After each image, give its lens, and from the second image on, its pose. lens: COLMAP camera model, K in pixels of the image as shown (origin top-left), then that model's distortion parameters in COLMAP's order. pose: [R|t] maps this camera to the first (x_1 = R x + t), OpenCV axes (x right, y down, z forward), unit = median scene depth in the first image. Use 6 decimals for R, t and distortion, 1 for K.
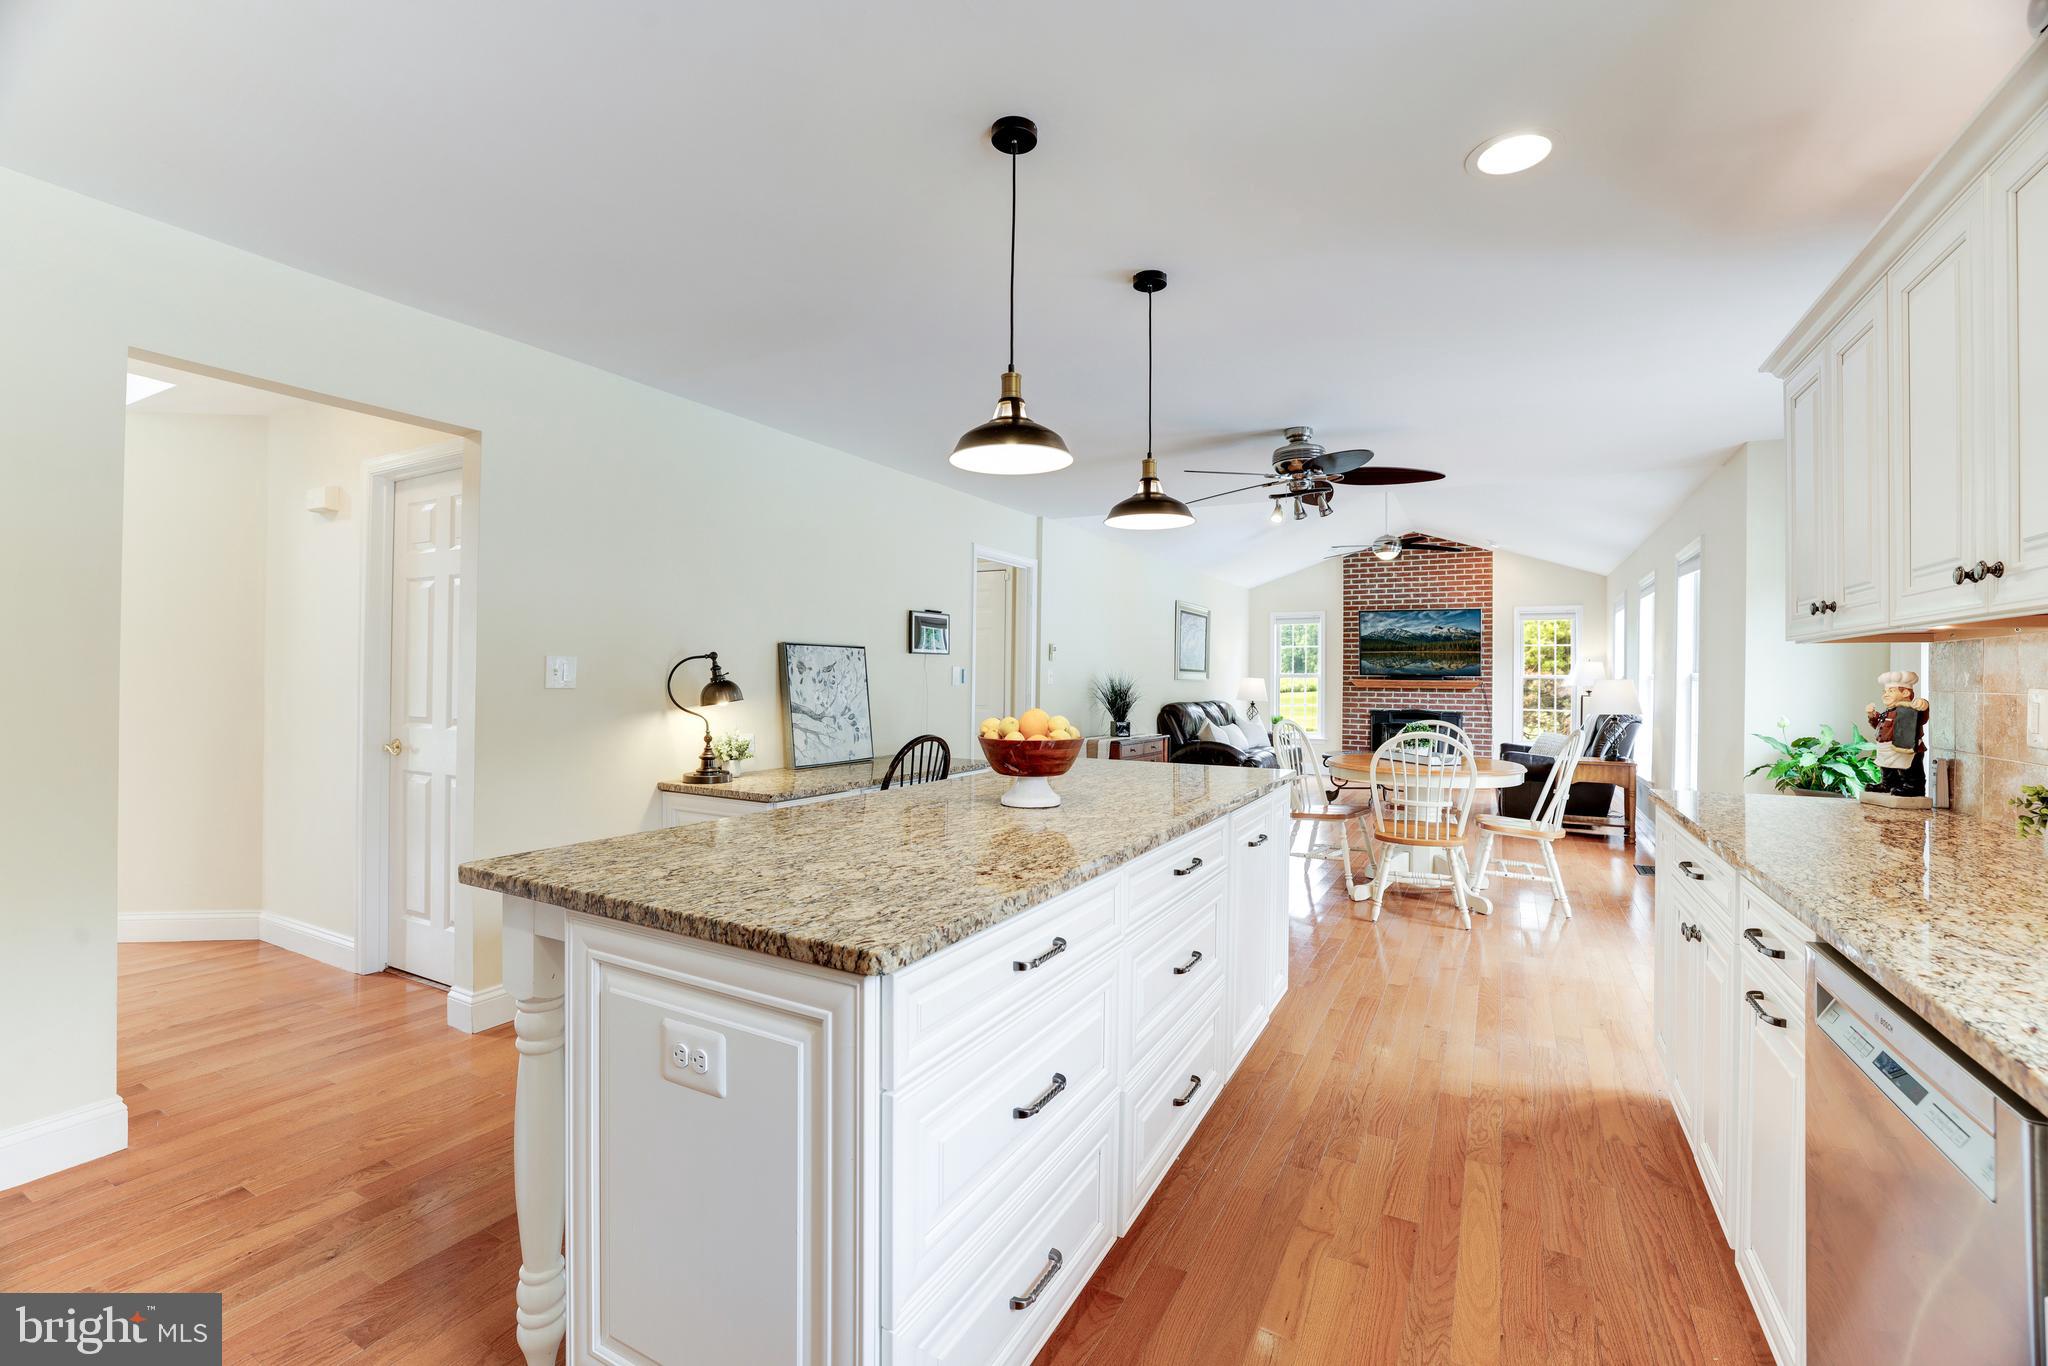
lens RADIAL K [[890.5, 0, 1012.3], [0, 890.5, 671.0], [0, 0, 1]] dist [-0.039157, 0.007953]
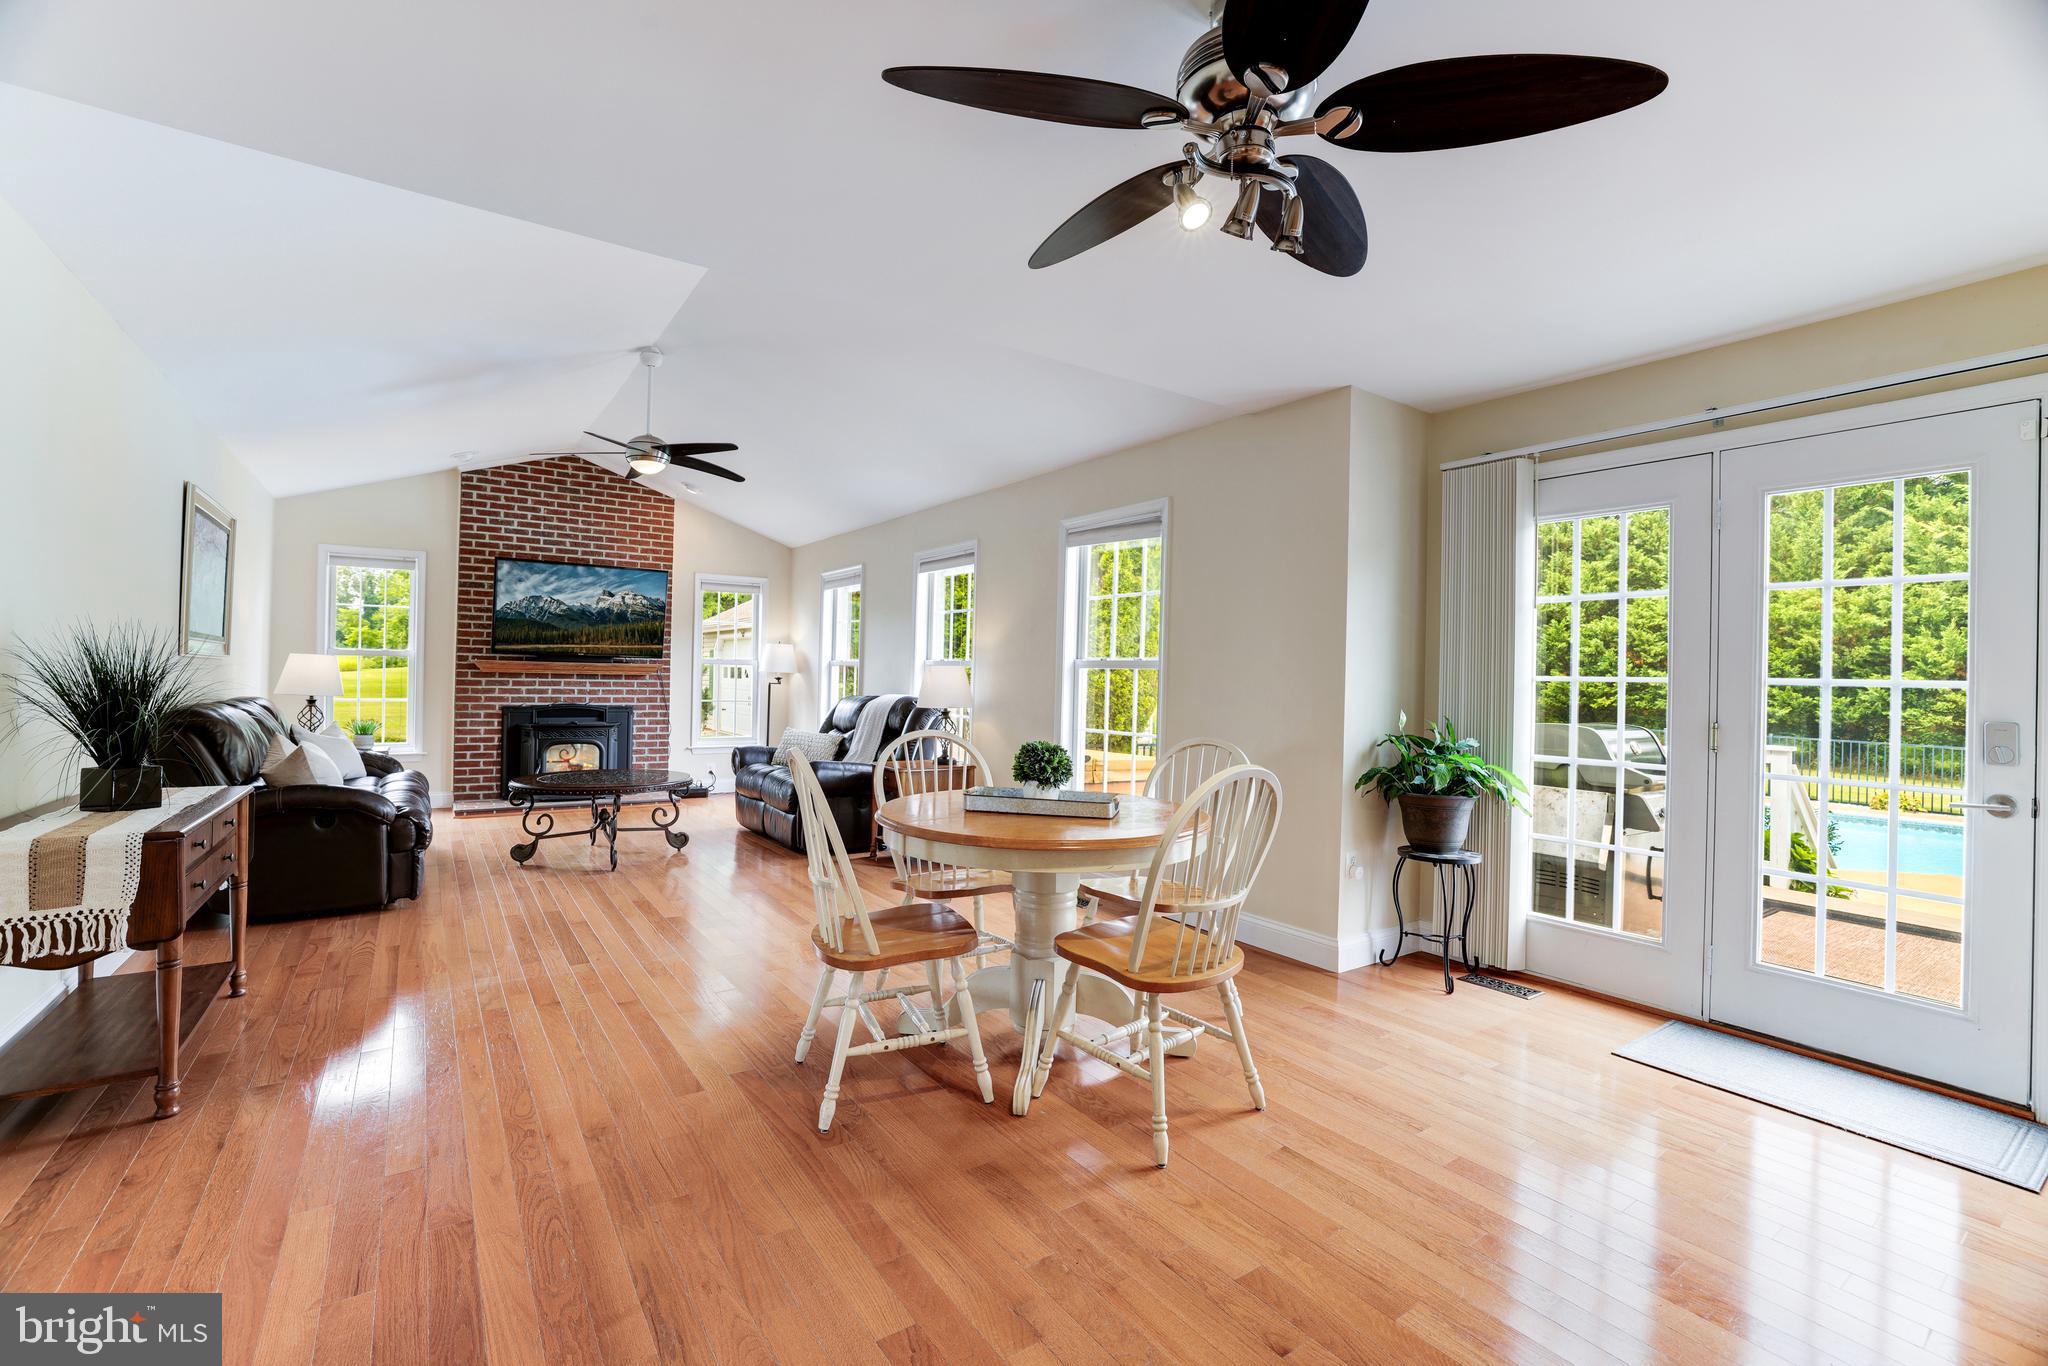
lens RADIAL K [[890.5, 0, 1019.6], [0, 890.5, 669.2], [0, 0, 1]] dist [-0.039157, 0.007953]
pose [[0.446449, 0.007598, 0.894777, -0.018402], [-0.023585, 0.999716, 0.003279, 0.004852], [-0.894498, -0.022568, 0.446501, 0.360981]]
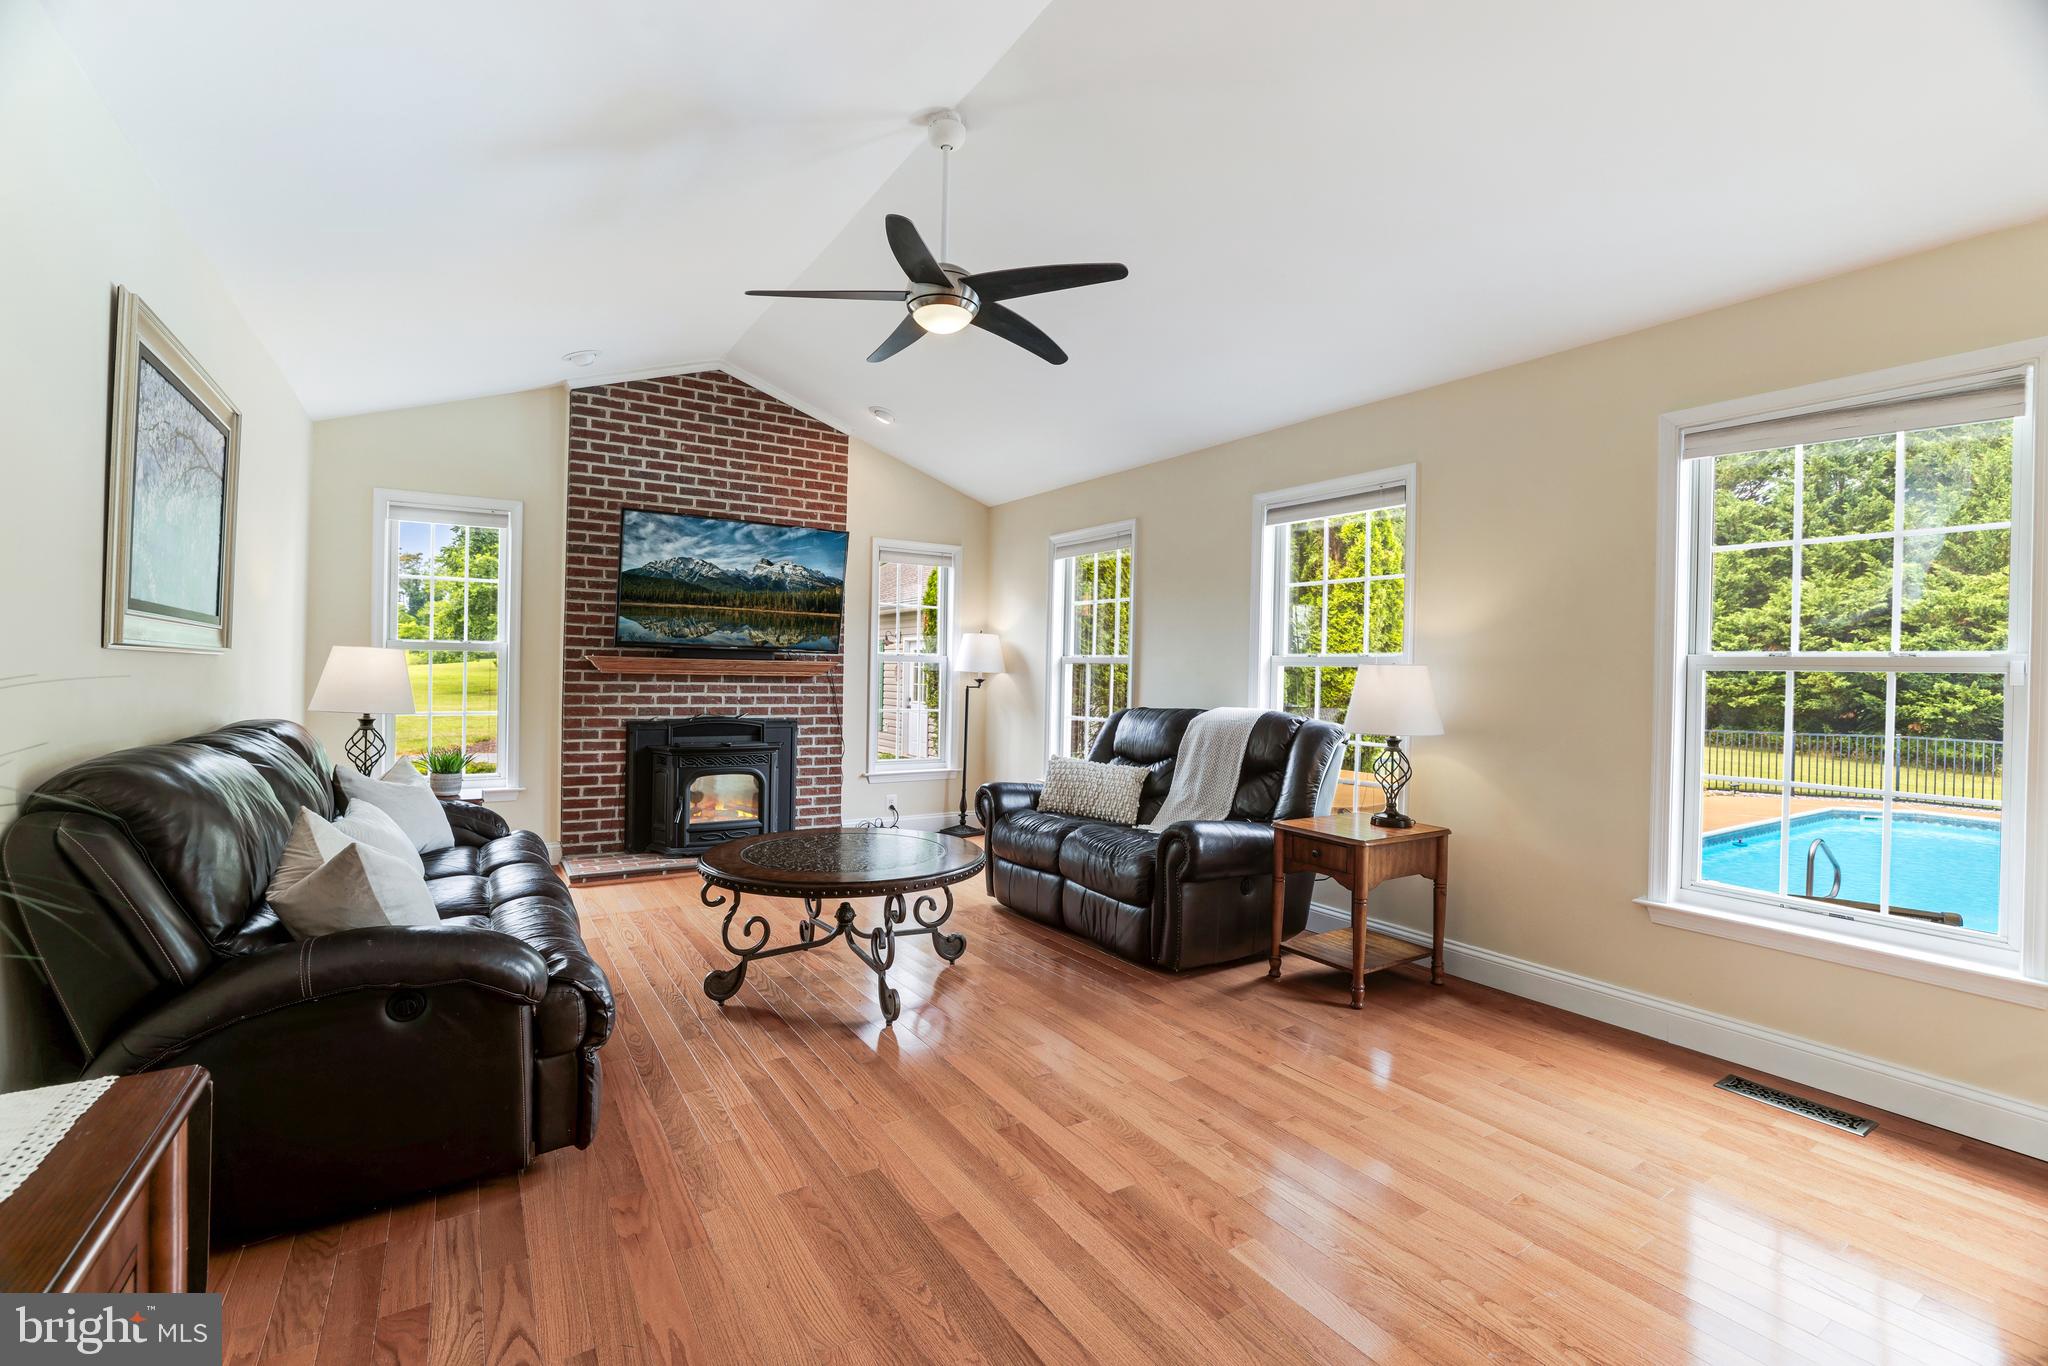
lens RADIAL K [[890.5, 0, 1017.5], [0, 890.5, 669.9], [0, 0, 1]] dist [-0.039157, 0.007953]
pose [[0.478131, 0.002186, 0.878286, 0.089563], [-0.022785, 0.999691, 0.009916, 0.007294], [-0.877993, -0.024753, 0.478033, 0.605710]]
